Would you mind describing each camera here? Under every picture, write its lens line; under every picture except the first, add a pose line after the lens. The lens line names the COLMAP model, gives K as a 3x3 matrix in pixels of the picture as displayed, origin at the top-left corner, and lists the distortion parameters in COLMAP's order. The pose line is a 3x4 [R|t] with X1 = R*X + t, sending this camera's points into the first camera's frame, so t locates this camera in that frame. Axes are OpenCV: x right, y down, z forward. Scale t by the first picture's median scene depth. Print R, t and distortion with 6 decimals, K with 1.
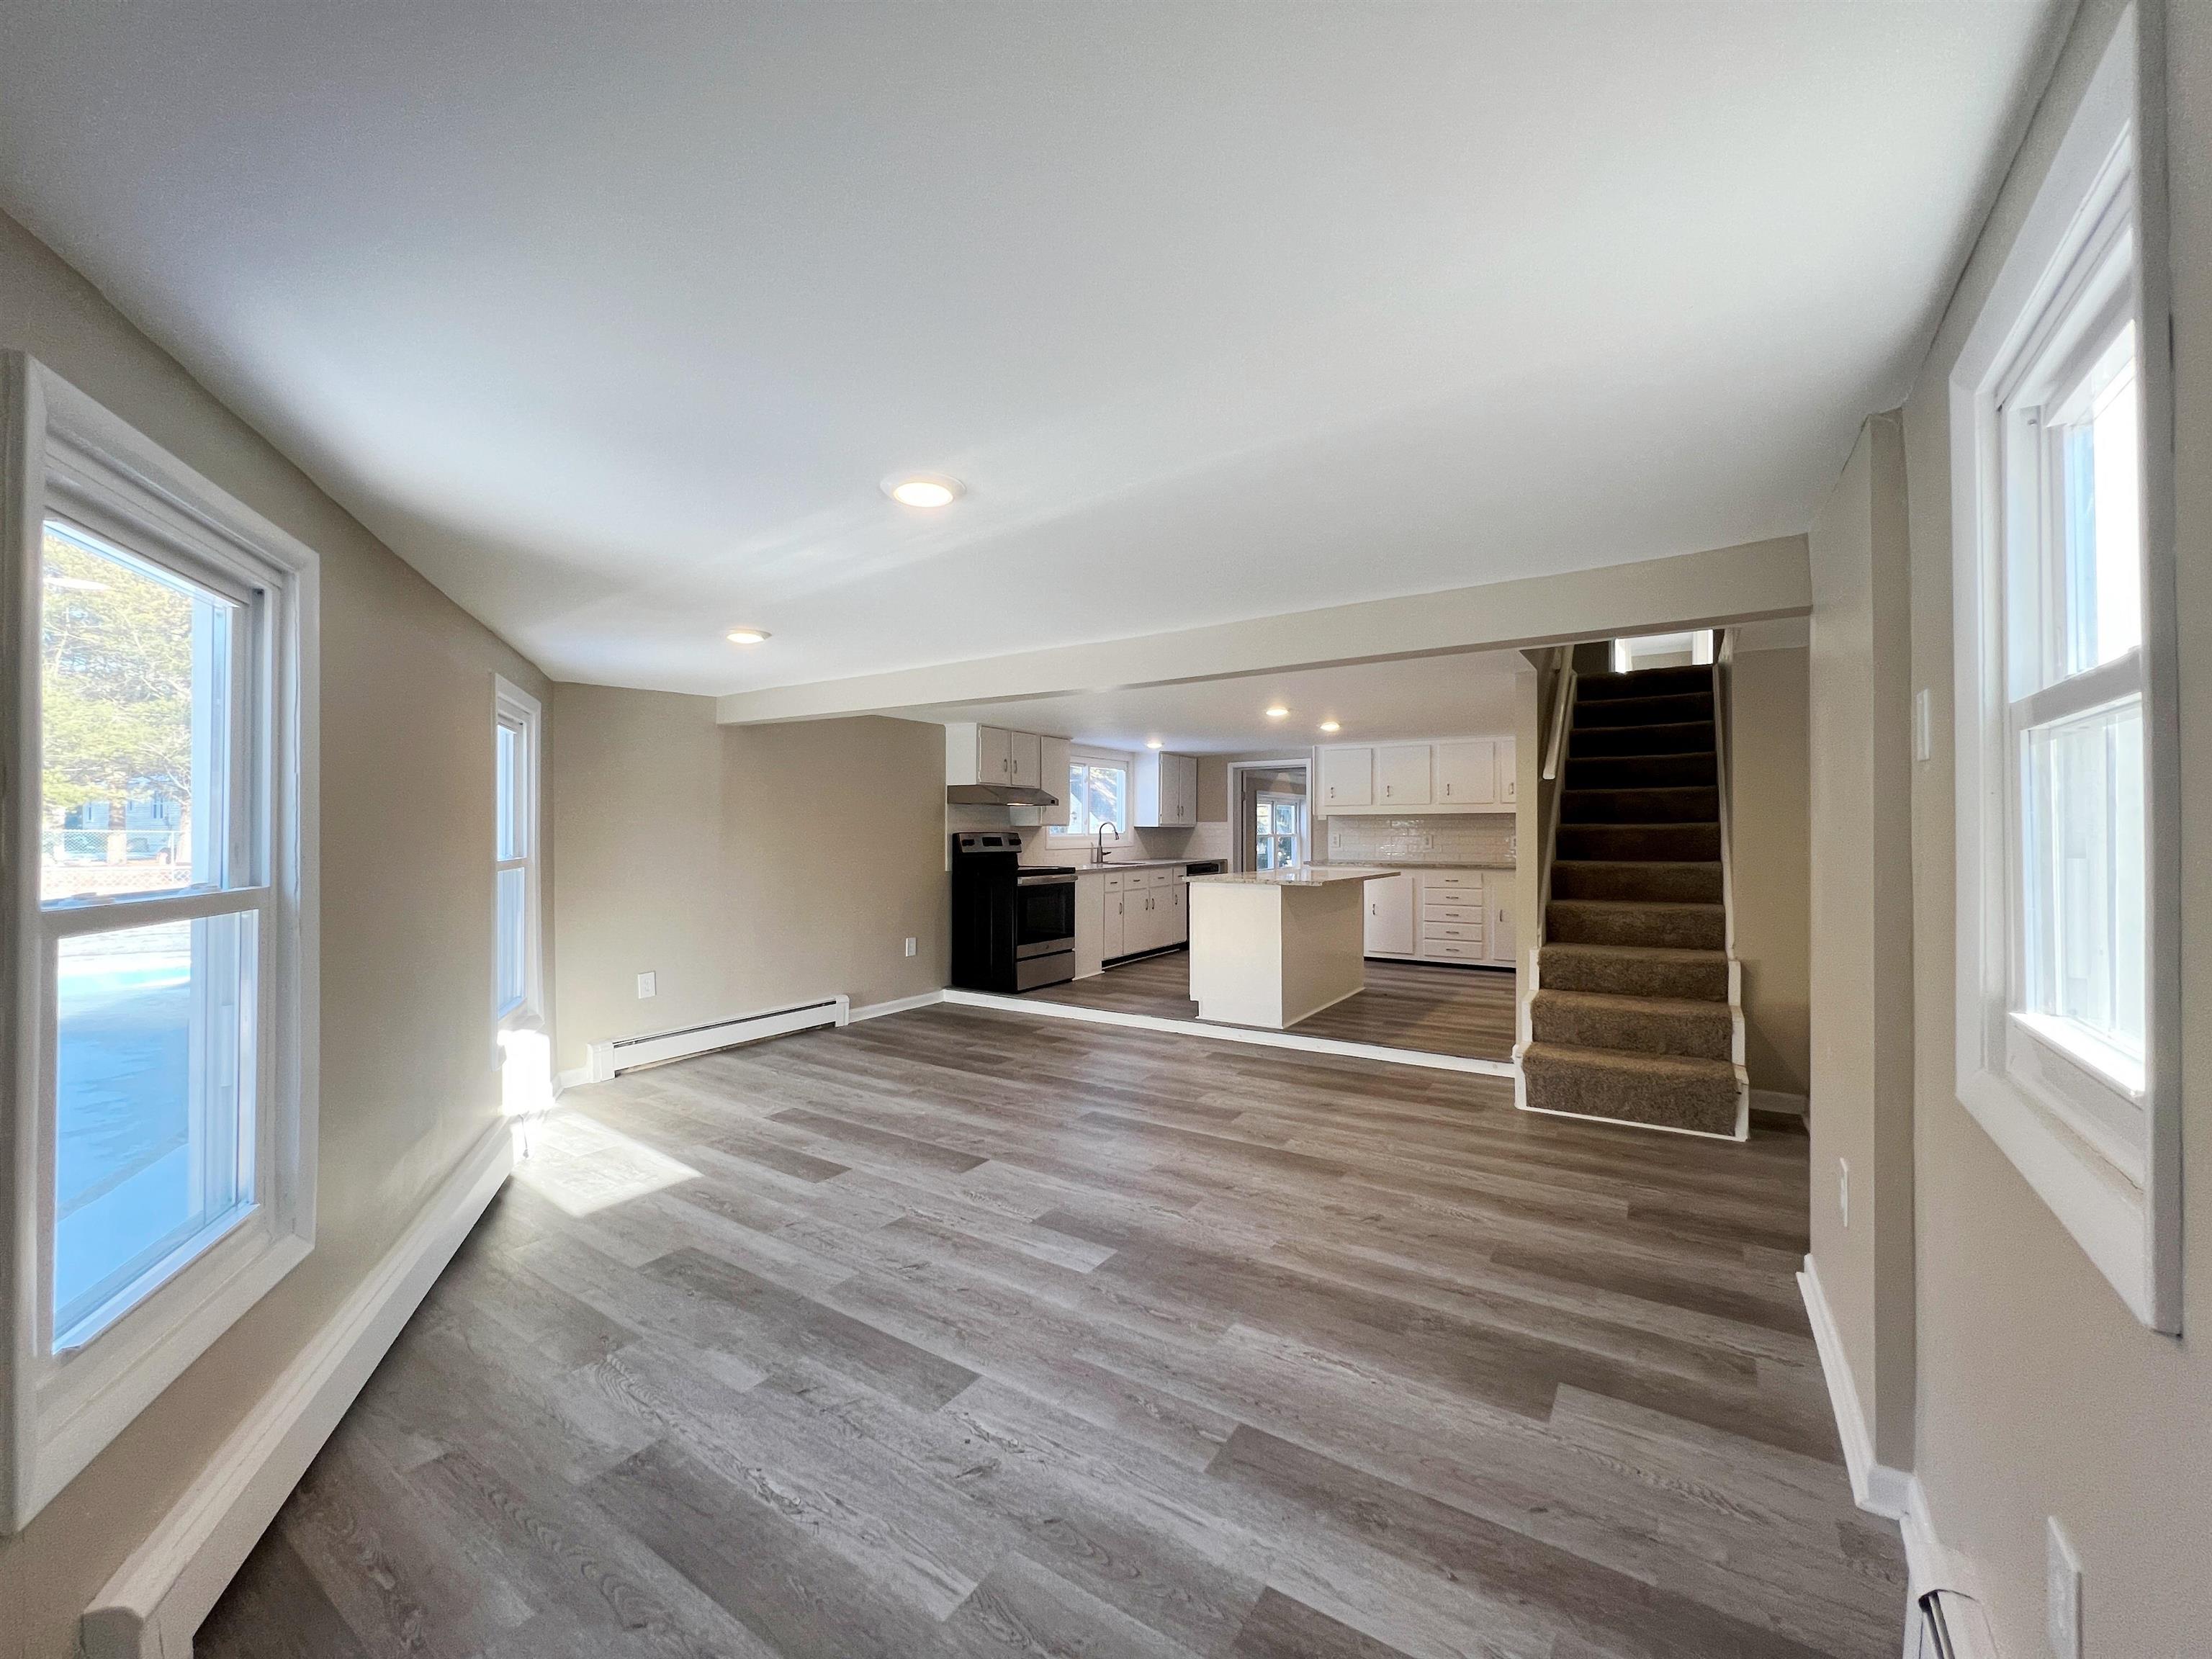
lens RADIAL K [[881.9, 0, 1097.5], [0, 881.9, 829.9], [0, 0, 1]] dist [-0.001867, 0.000033]
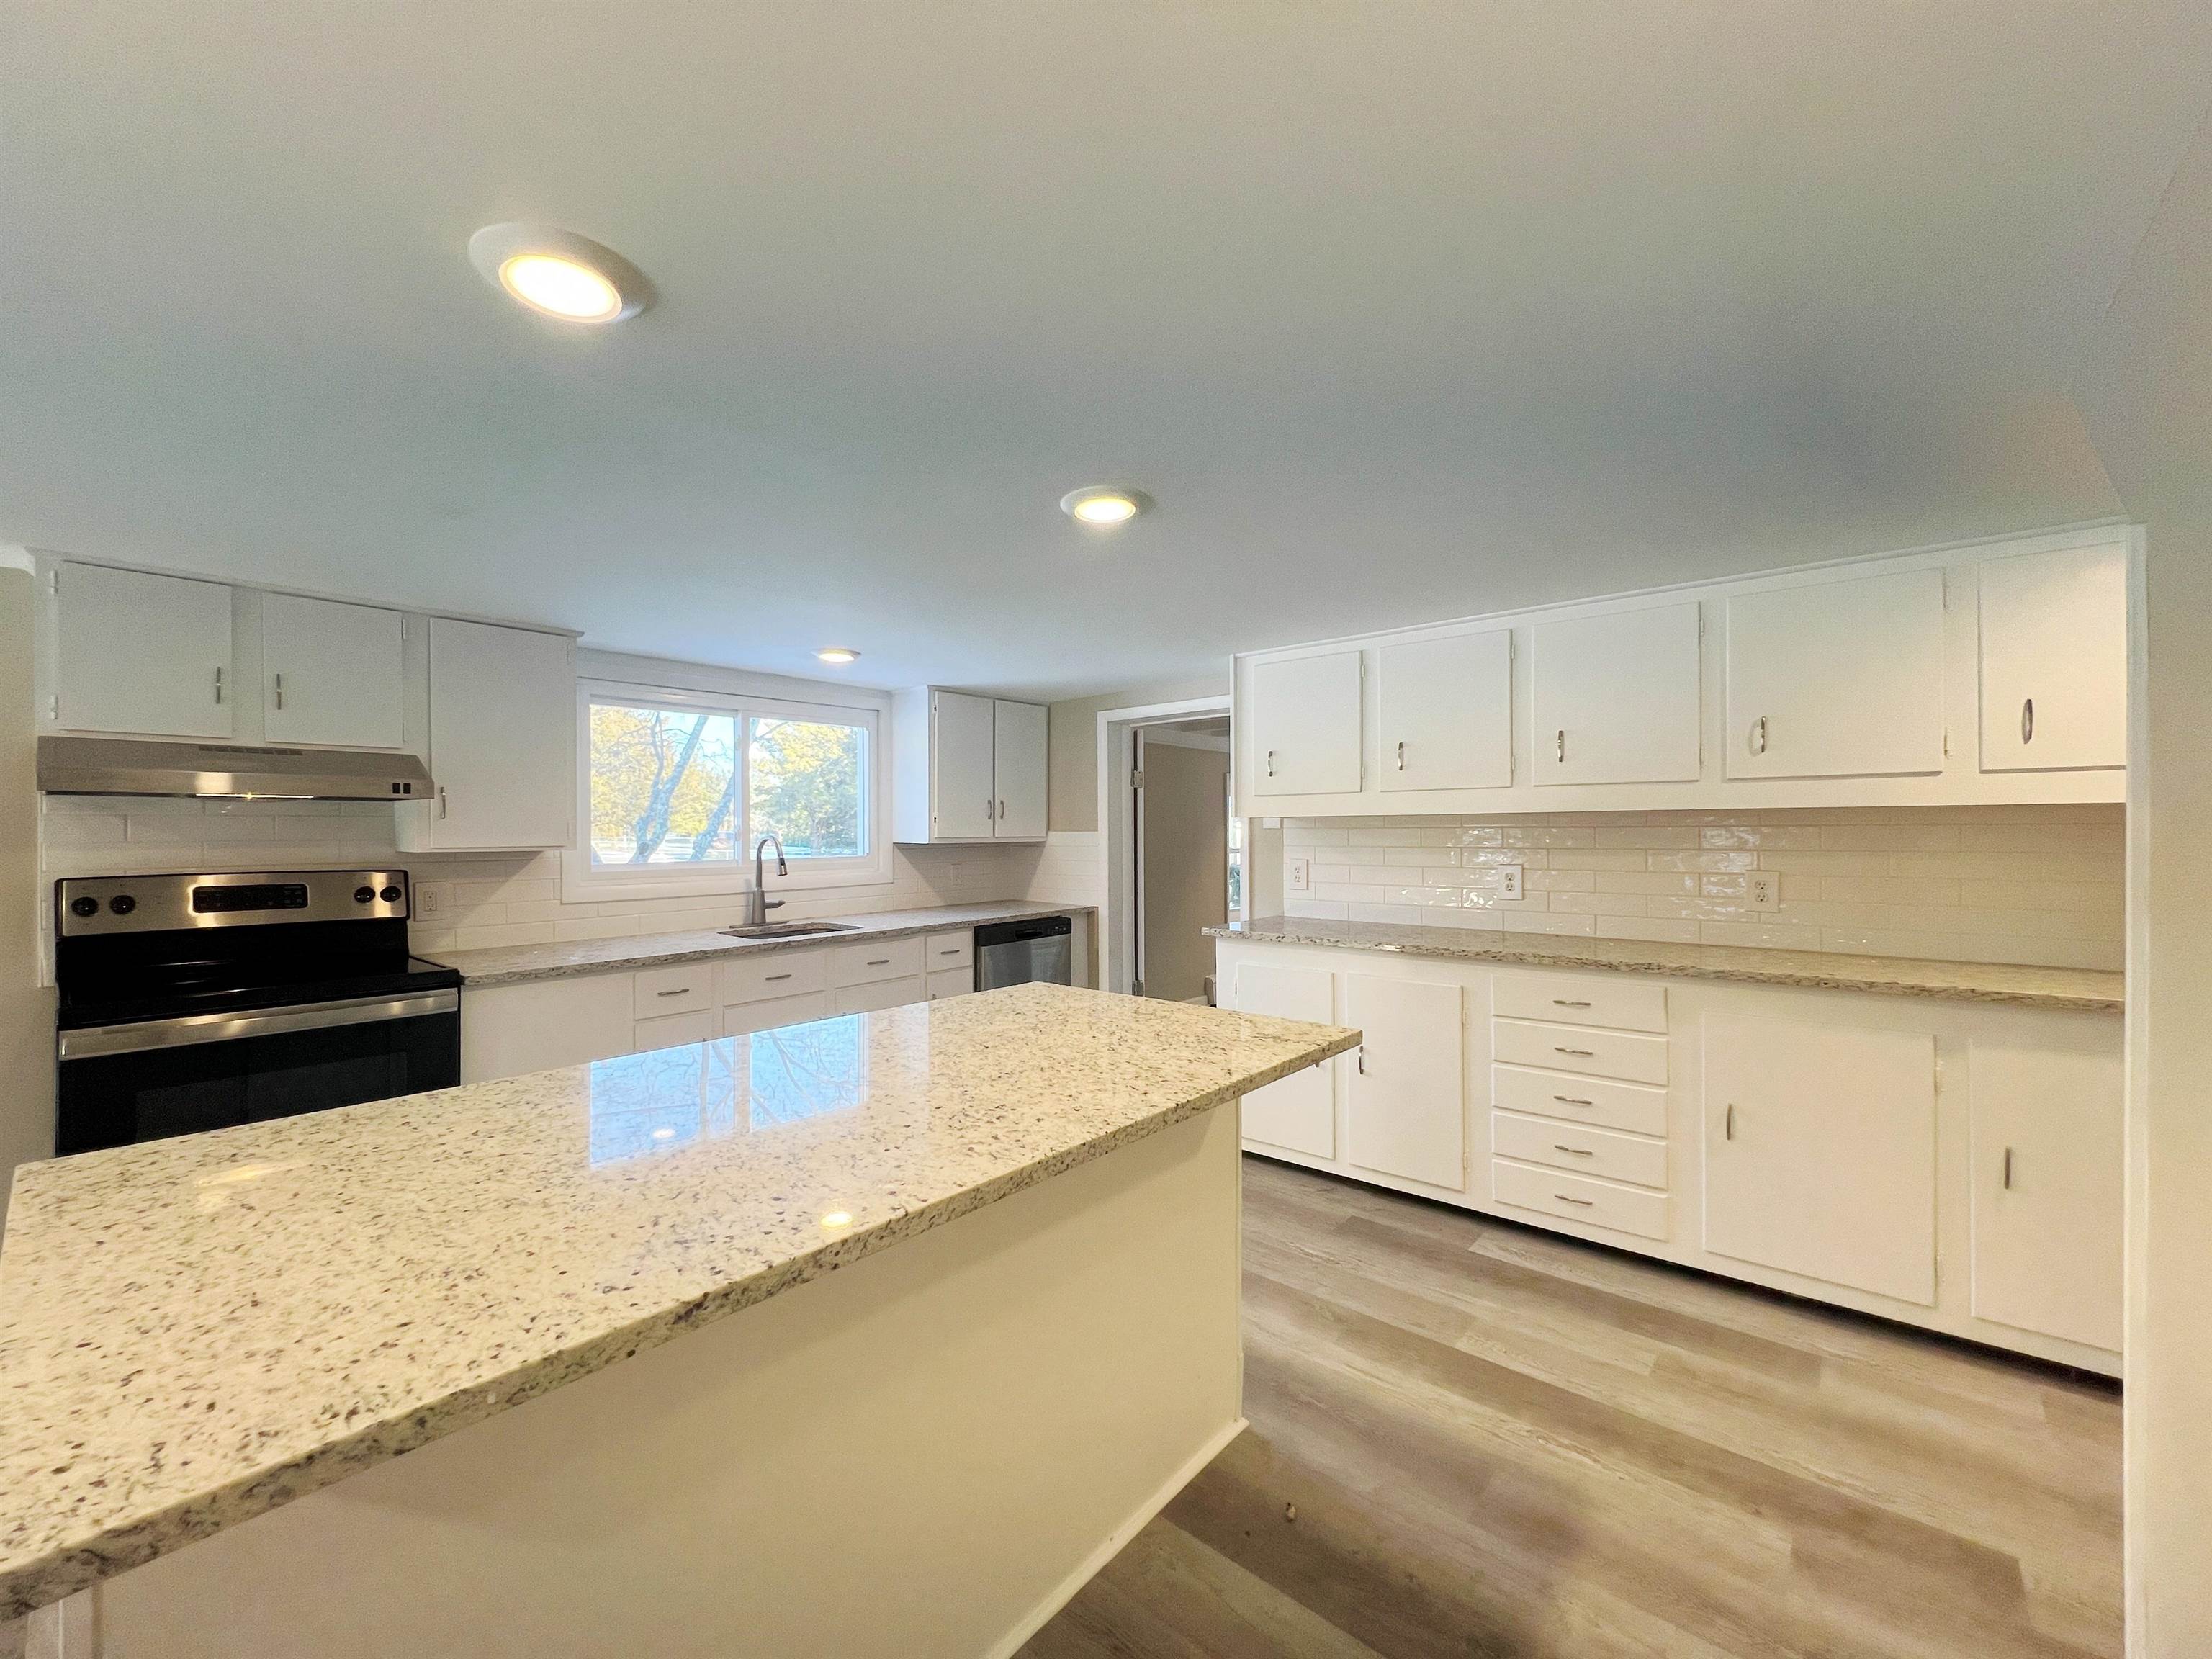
lens RADIAL K [[881.9, 0, 1097.5], [0, 881.9, 829.9], [0, 0, 1]] dist [-0.001867, 0.000033]
pose [[0.992020, -0.004642, -0.125995, 0.628110], [0.004709, 0.999989, 0.000229, -0.030395], [0.125992, -0.000820, 0.992031, 1.523743]]
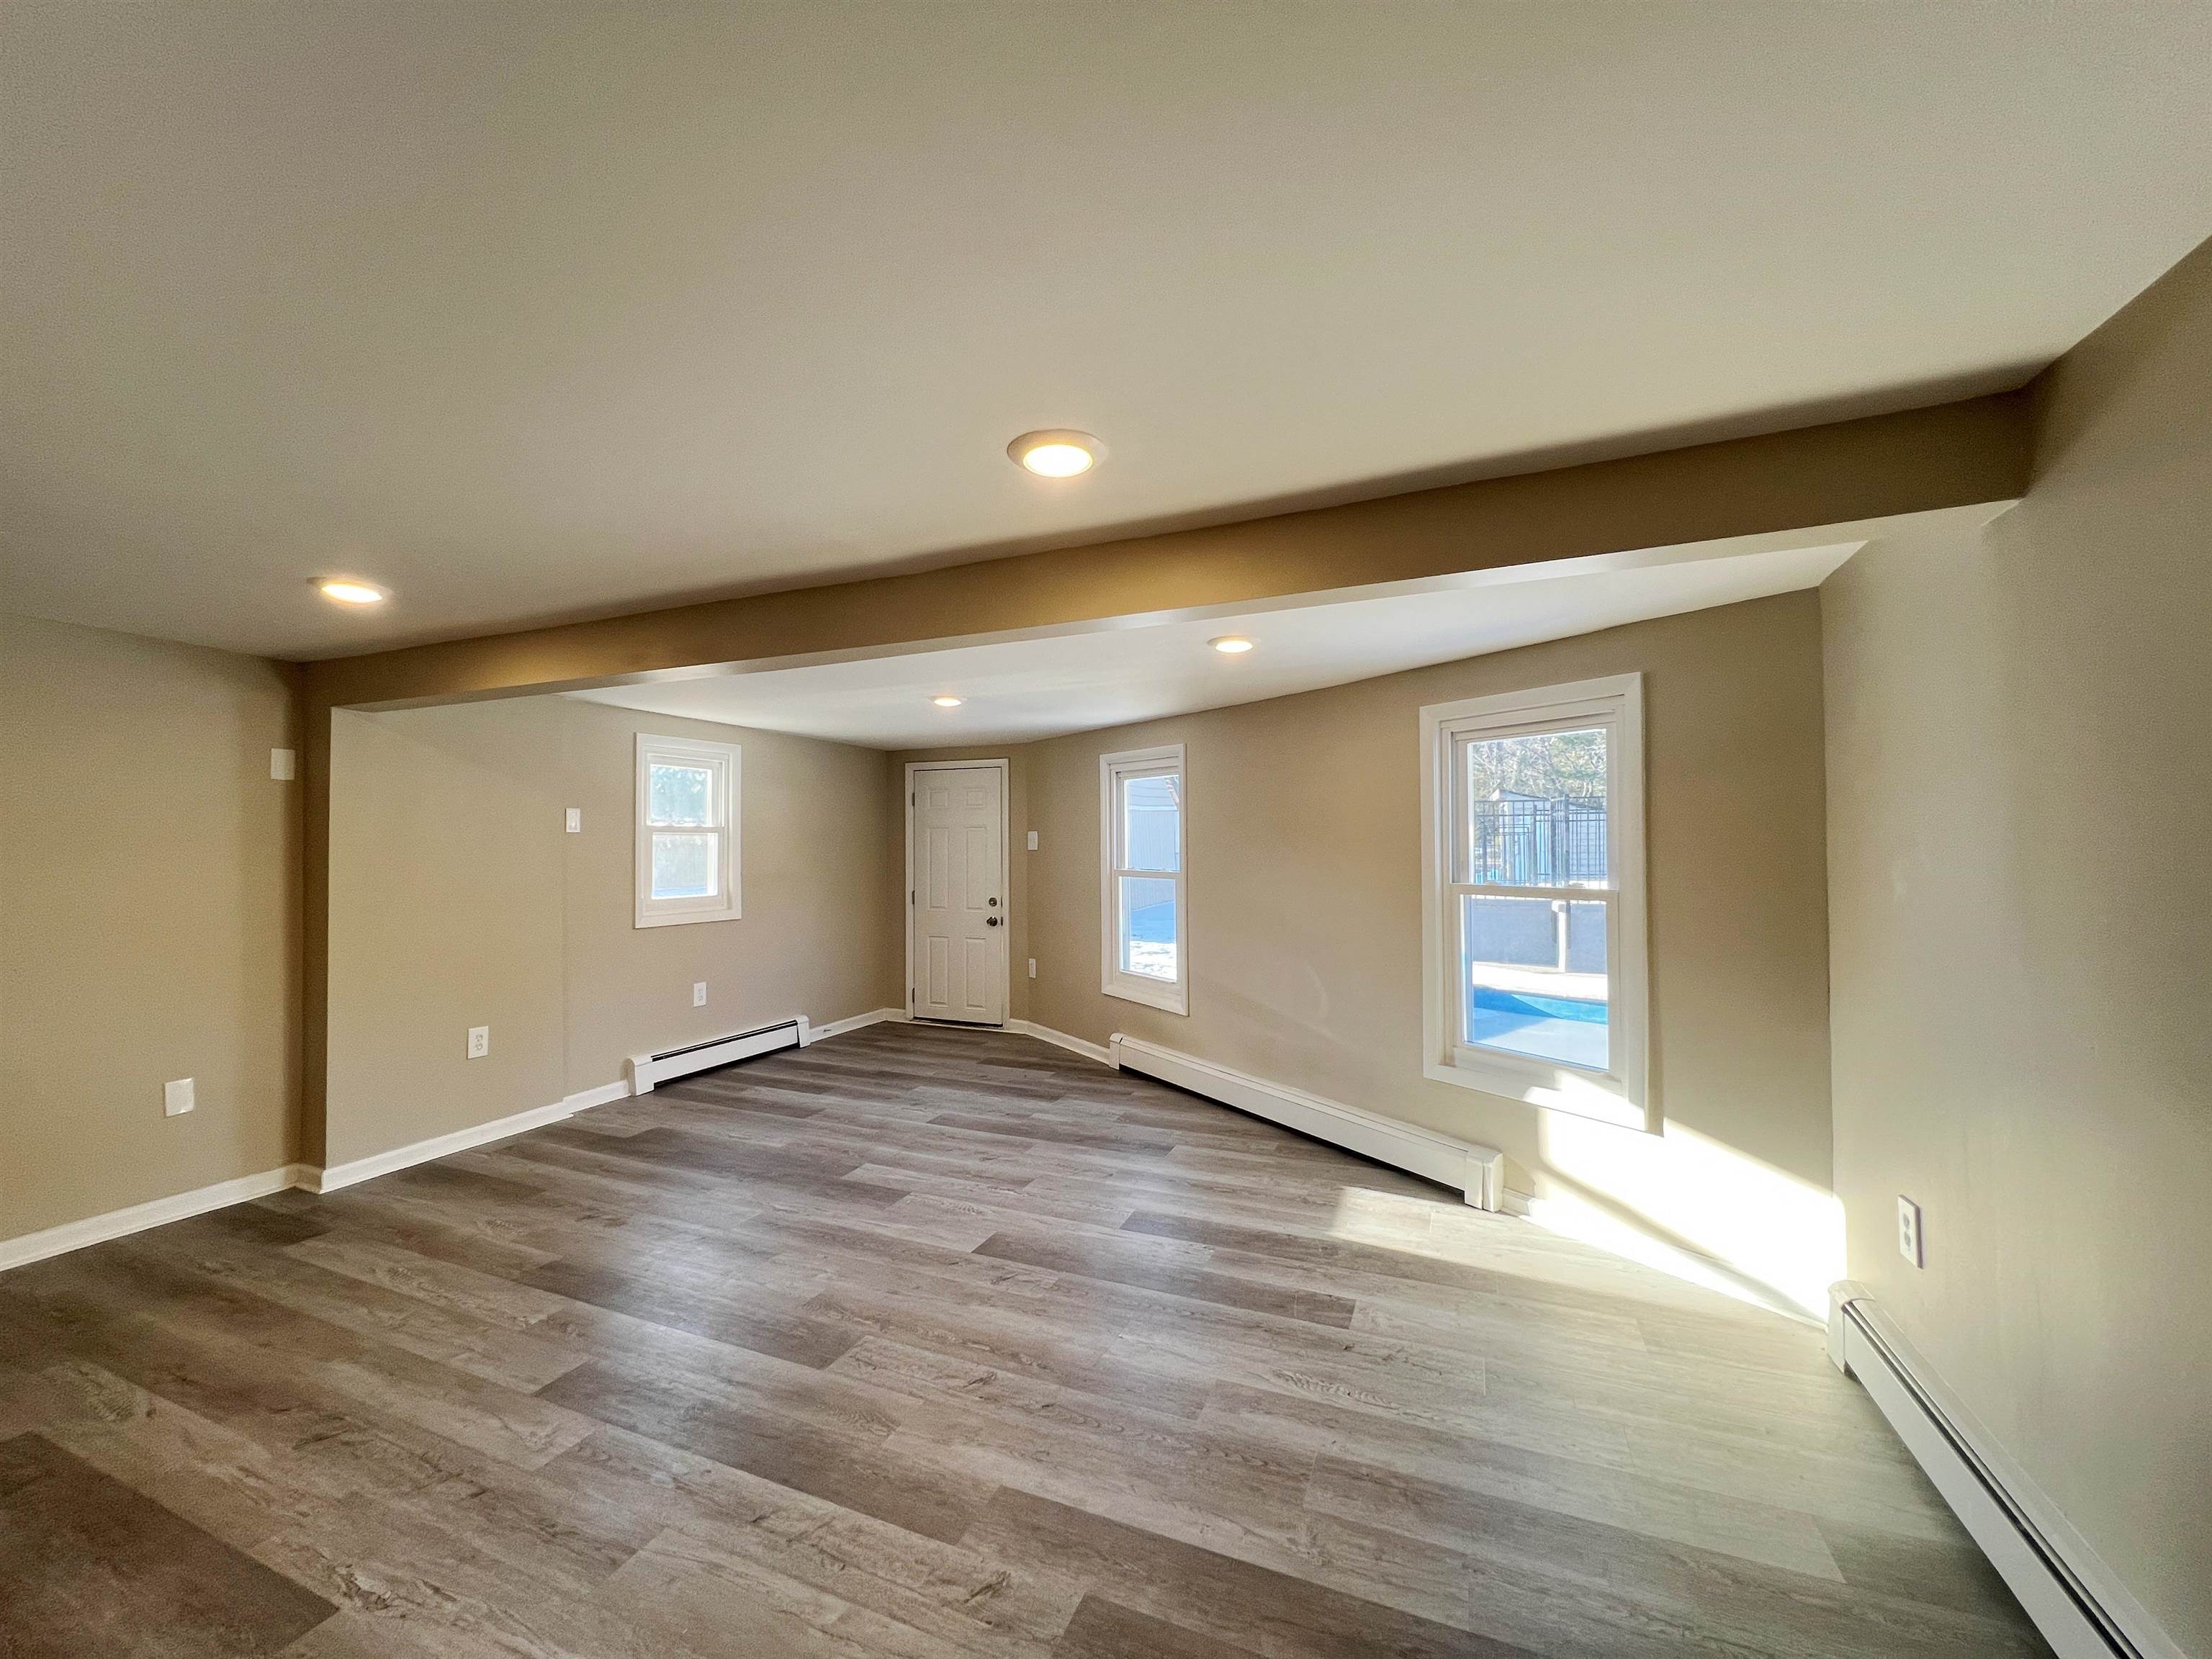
lens RADIAL K [[881.9, 0, 1097.5], [0, 881.9, 829.9], [0, 0, 1]] dist [-0.001867, 0.000033]
pose [[-0.981501, 0.005220, -0.191383, -0.091100], [0.008779, 0.999804, -0.017755, -0.011881], [0.191253, -0.019107, -0.981355, 2.067156]]
